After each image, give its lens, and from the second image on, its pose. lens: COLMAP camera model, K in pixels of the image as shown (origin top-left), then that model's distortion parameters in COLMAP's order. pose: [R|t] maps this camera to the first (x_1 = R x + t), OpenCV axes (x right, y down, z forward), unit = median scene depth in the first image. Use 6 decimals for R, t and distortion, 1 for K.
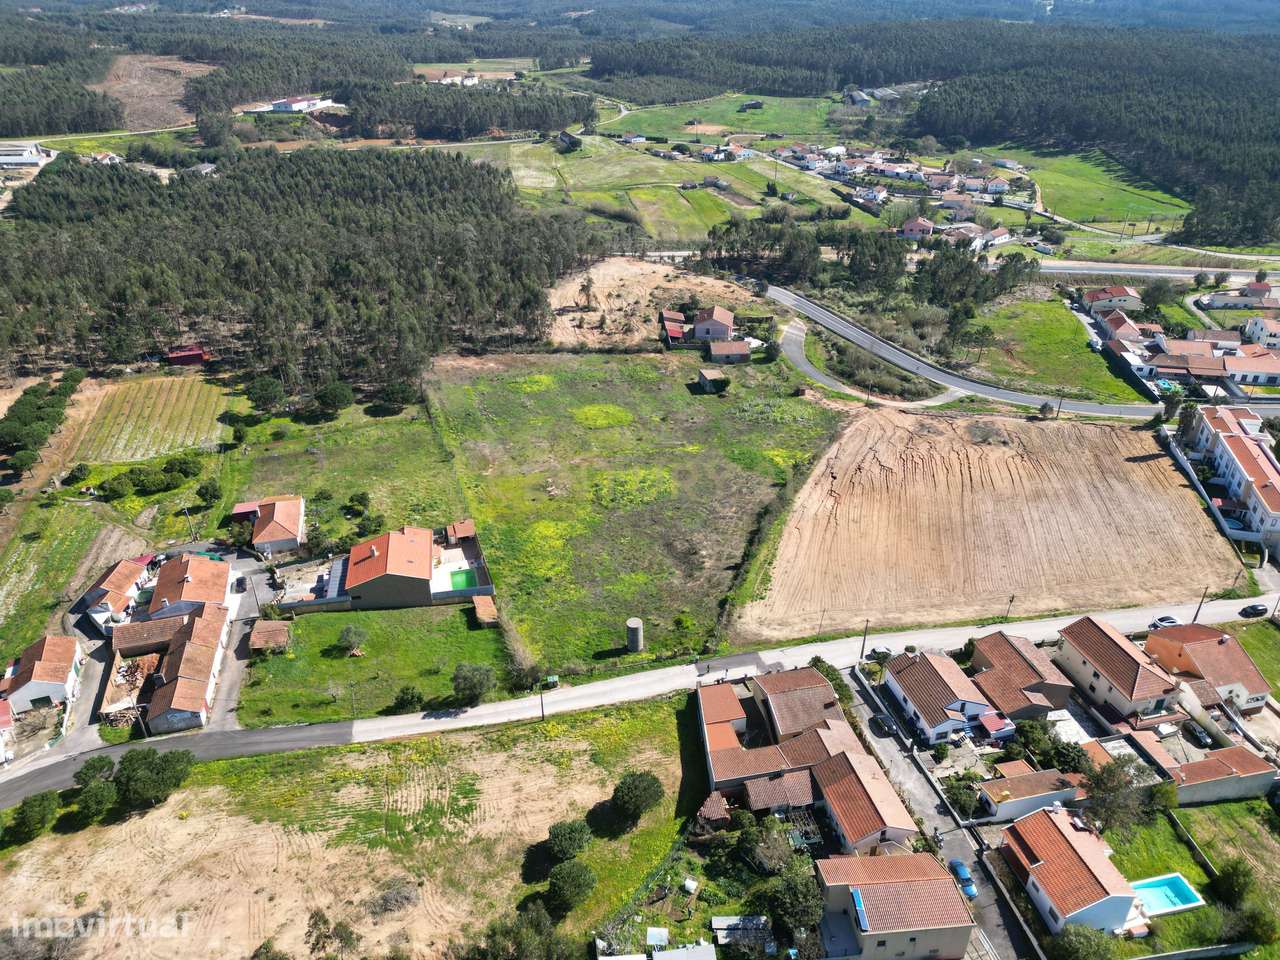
lens RADIAL K [[891.6, 0, 640.0], [0, 891.6, 480.0], [0, 0, 1]] dist [0.130512, -0.221891]
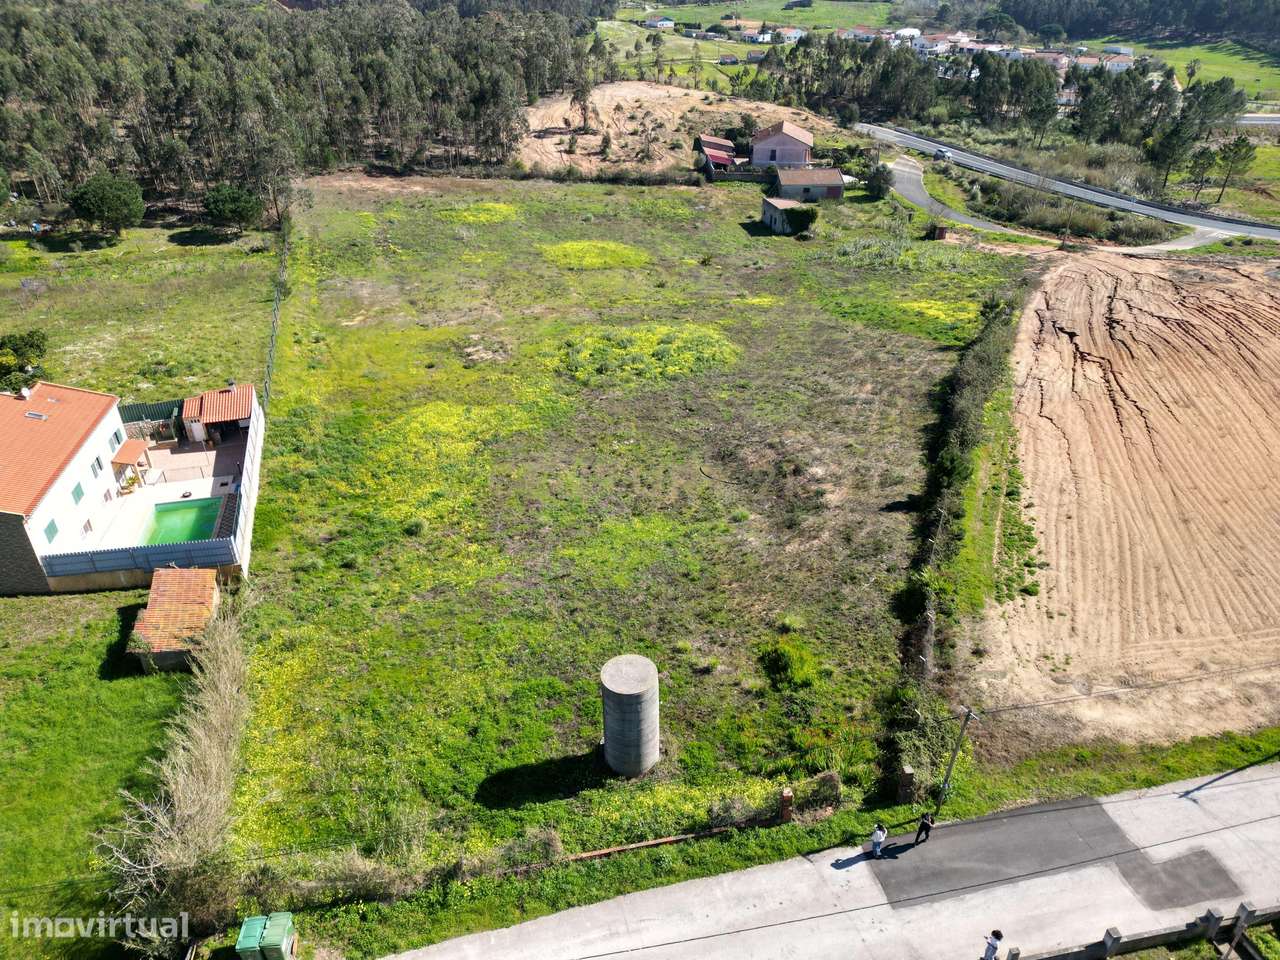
lens RADIAL K [[894.3, 0, 640.0], [0, 894.3, 480.0], [0, 0, 1]] dist [0.066381, -0.059177]
pose [[0.999606, 0.015100, -0.023676, 0.001538], [-0.014537, 0.999611, 0.023790, 0.054522], [0.024026, -0.023437, 0.999437, 0.424975]]
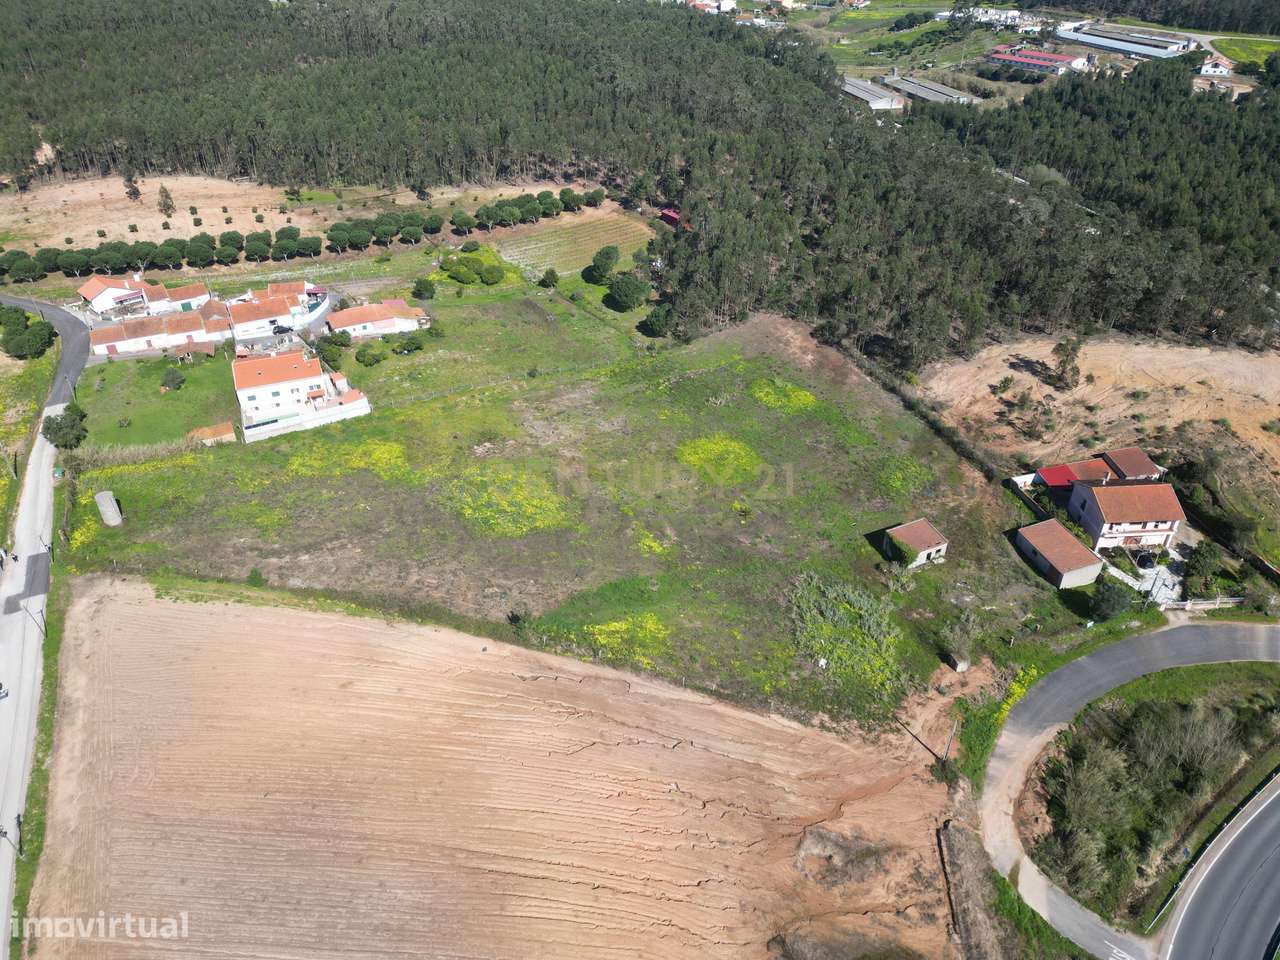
lens RADIAL K [[894.3, 0, 640.0], [0, 894.3, 480.0], [0, 0, 1]] dist [0.066381, -0.059177]
pose [[0.187175, 0.551102, -0.813174, 0.533850], [-0.472754, 0.776171, 0.417207, -0.324001], [0.861086, 0.306341, 0.405816, 0.641209]]
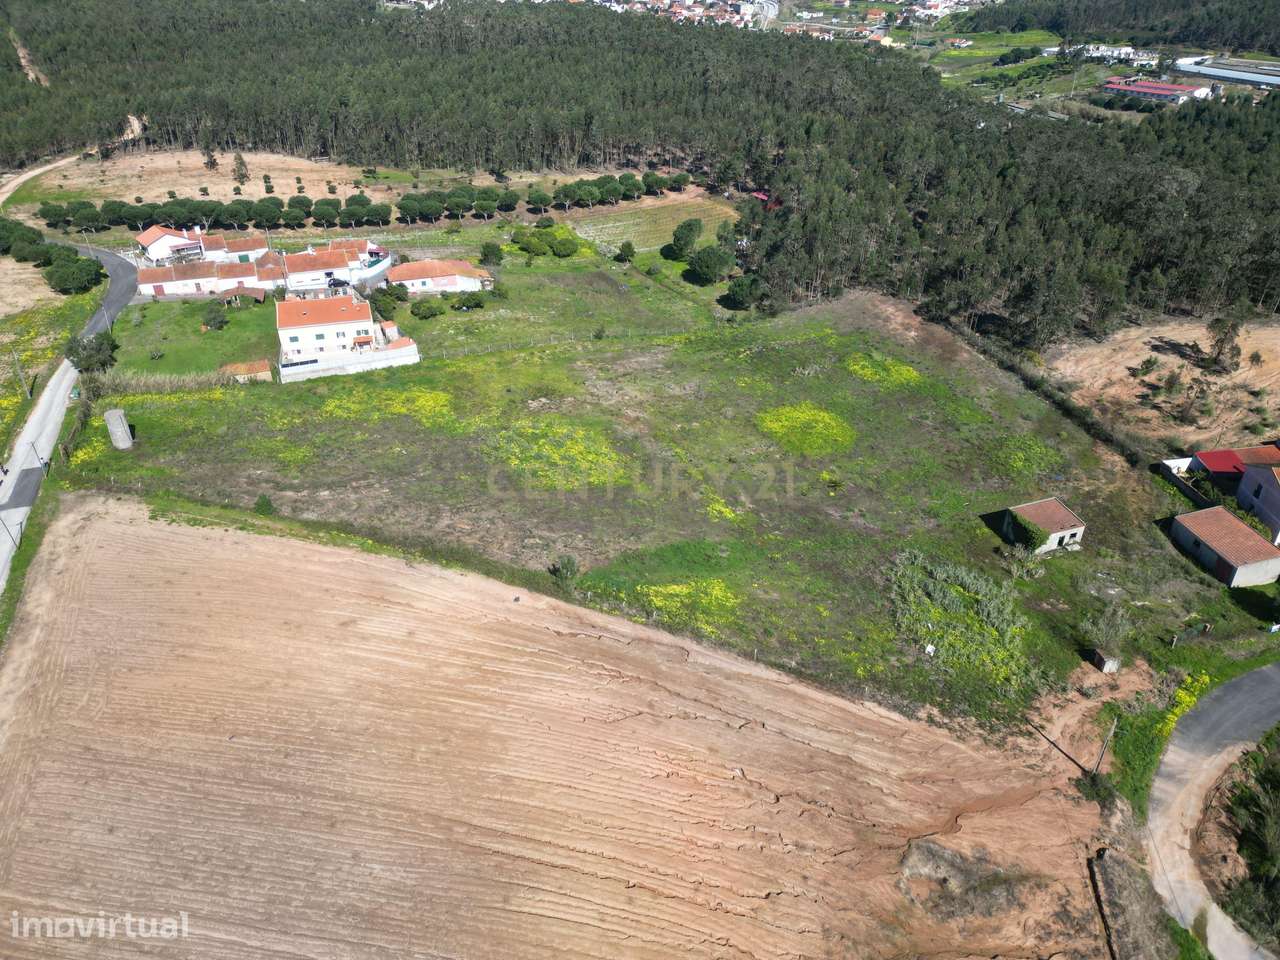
lens RADIAL K [[894.3, 0, 640.0], [0, 894.3, 480.0], [0, 0, 1]] dist [0.066381, -0.059177]
pose [[0.092482, 0.508193, -0.856264, 0.495027], [-0.484107, 0.774417, 0.407330, -0.239009], [0.870108, 0.376853, 0.317640, 0.696656]]
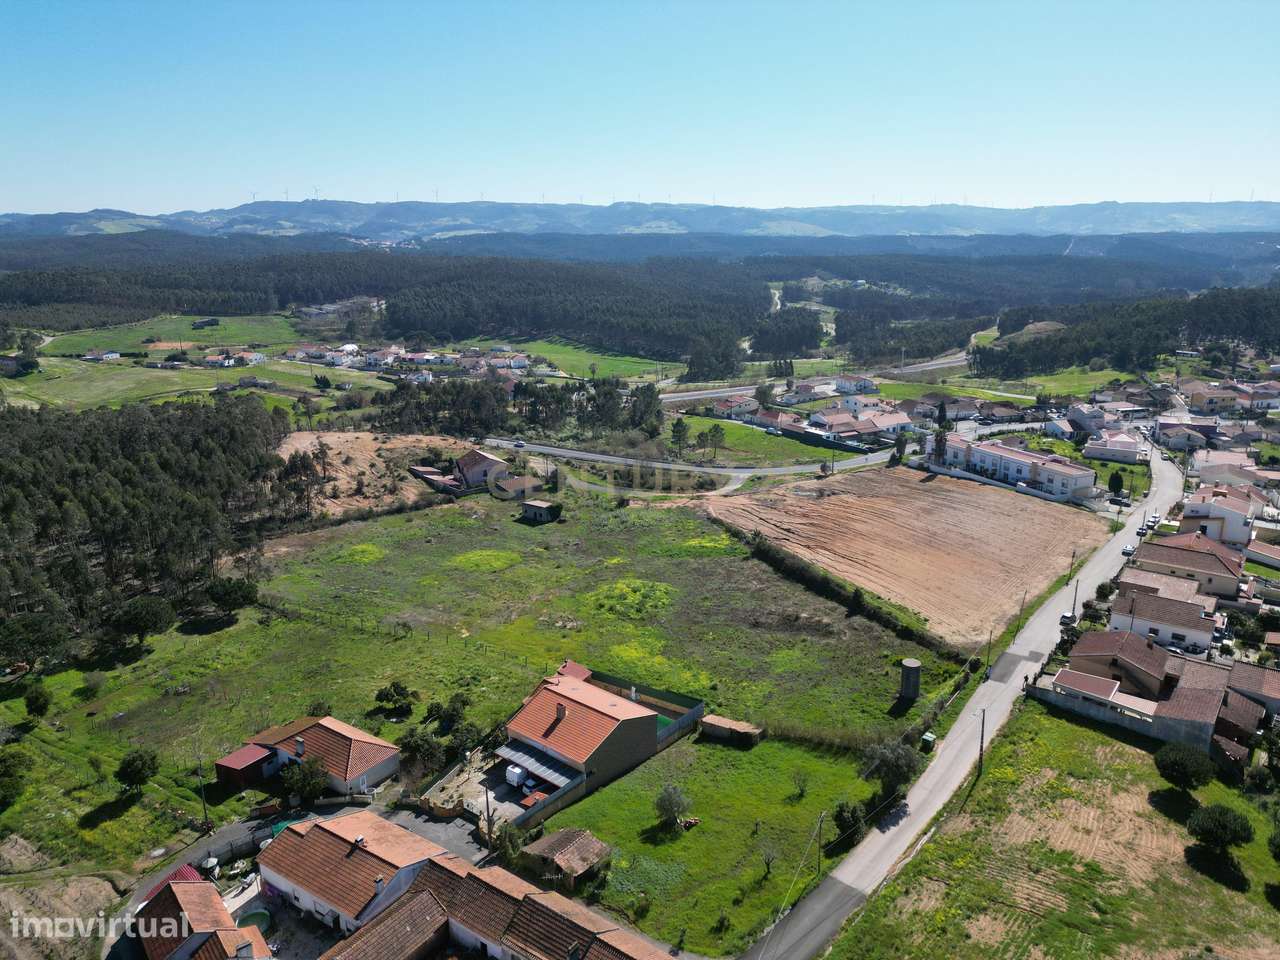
lens RADIAL K [[894.3, 0, 640.0], [0, 894.3, 480.0], [0, 0, 1]] dist [0.066381, -0.059177]
pose [[0.771764, -0.170895, 0.612515, -0.422311], [0.314725, 0.939620, -0.134393, 0.015538], [-0.552564, 0.296494, 0.778950, 0.237518]]
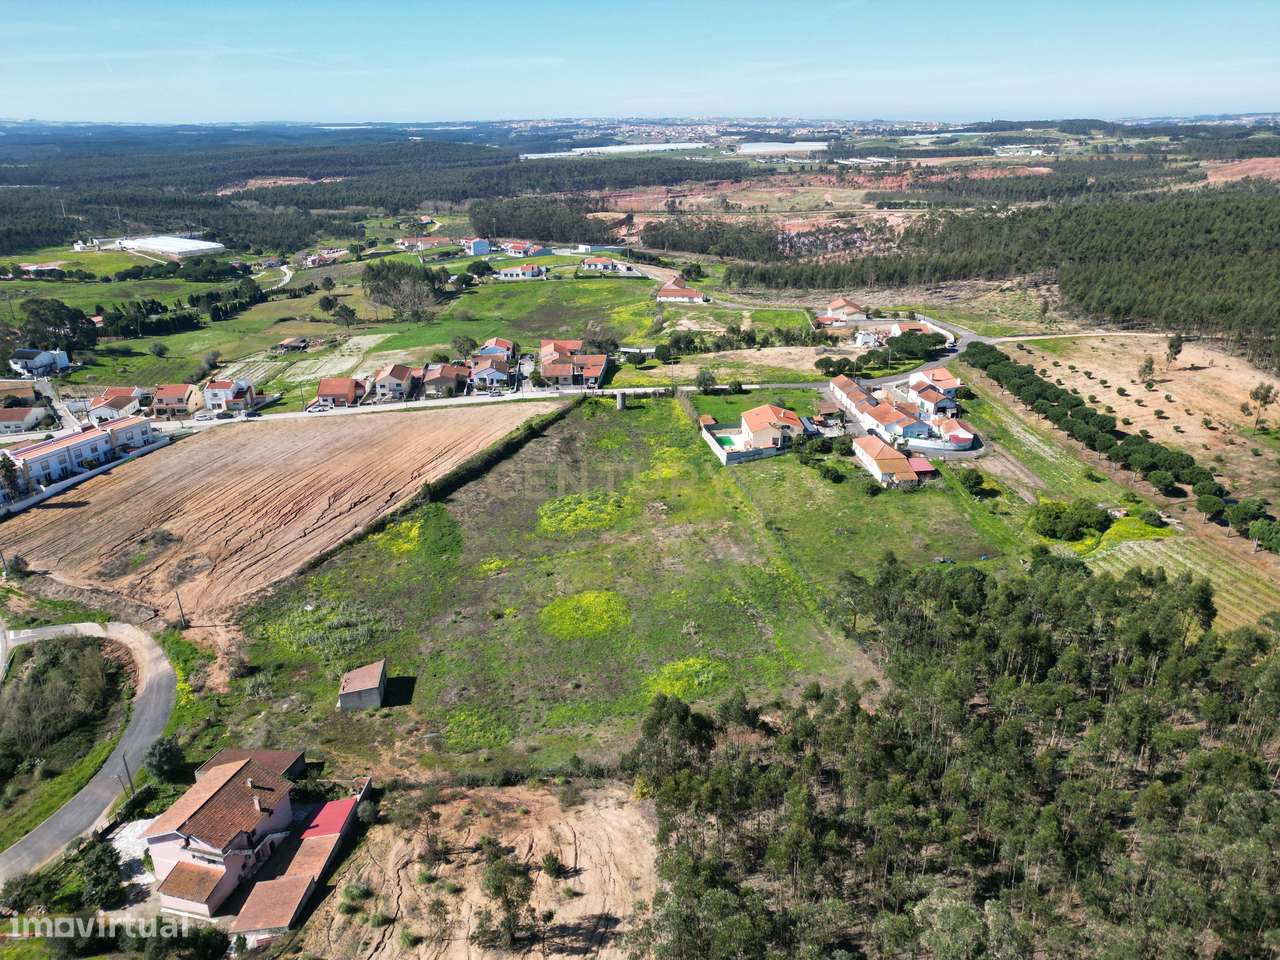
lens RADIAL K [[883.8, 0, 640.0], [0, 883.8, 480.0], [0, 0, 1]] dist [0.059503, -0.061895]
pose [[-0.990483, -0.043033, 0.130736, -0.167301], [0.075369, 0.625215, 0.776805, -0.654509], [-0.115166, 0.779265, -0.616022, 1.310172]]
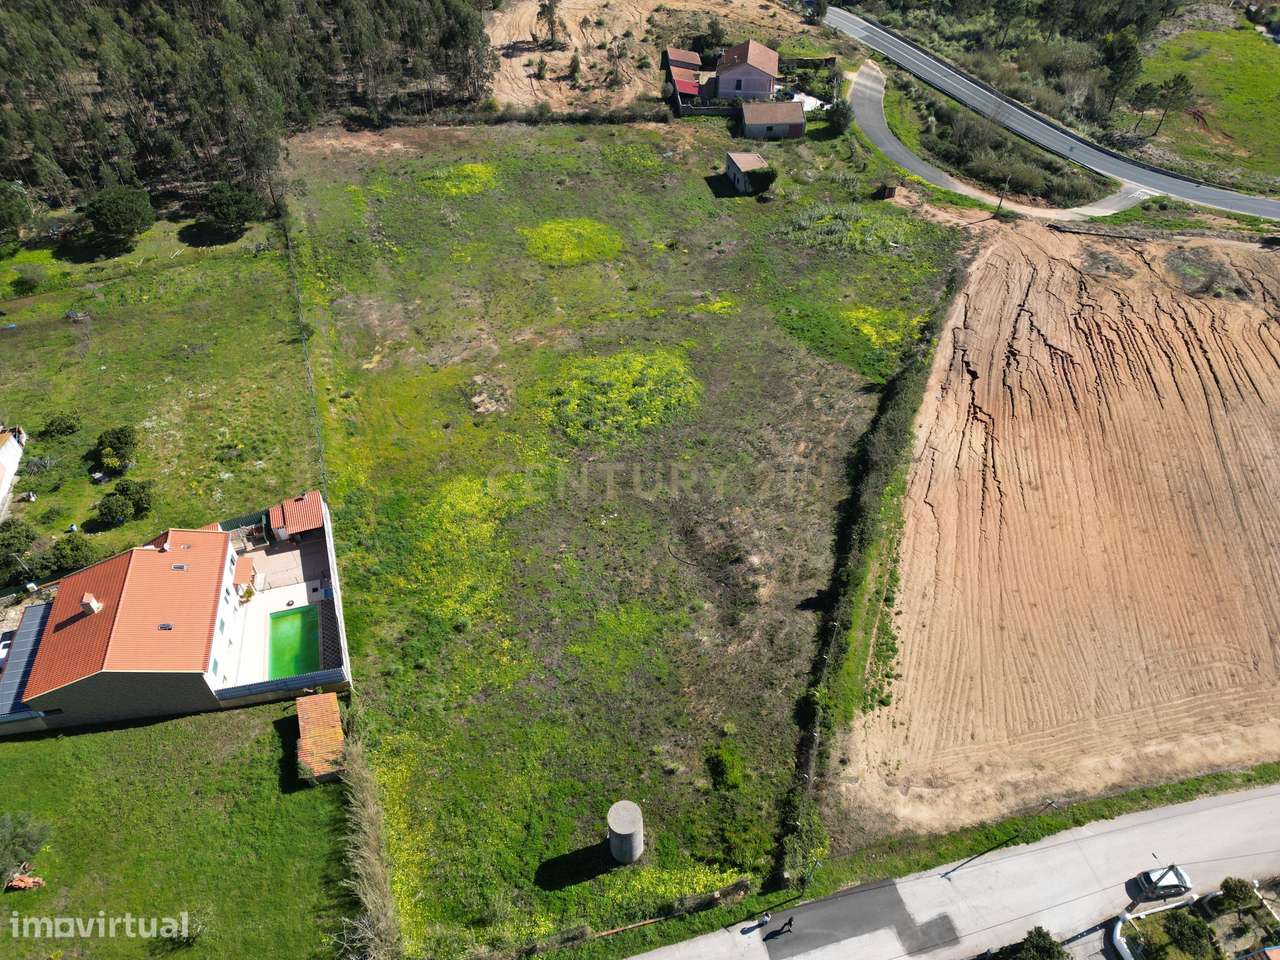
lens RADIAL K [[894.3, 0, 640.0], [0, 894.3, 480.0], [0, 0, 1]] dist [0.066381, -0.059177]
pose [[0.999969, -0.005409, 0.005792, -0.000112], [0.003691, 0.964613, 0.263643, -0.074559], [-0.007013, -0.263613, 0.964603, 0.352097]]
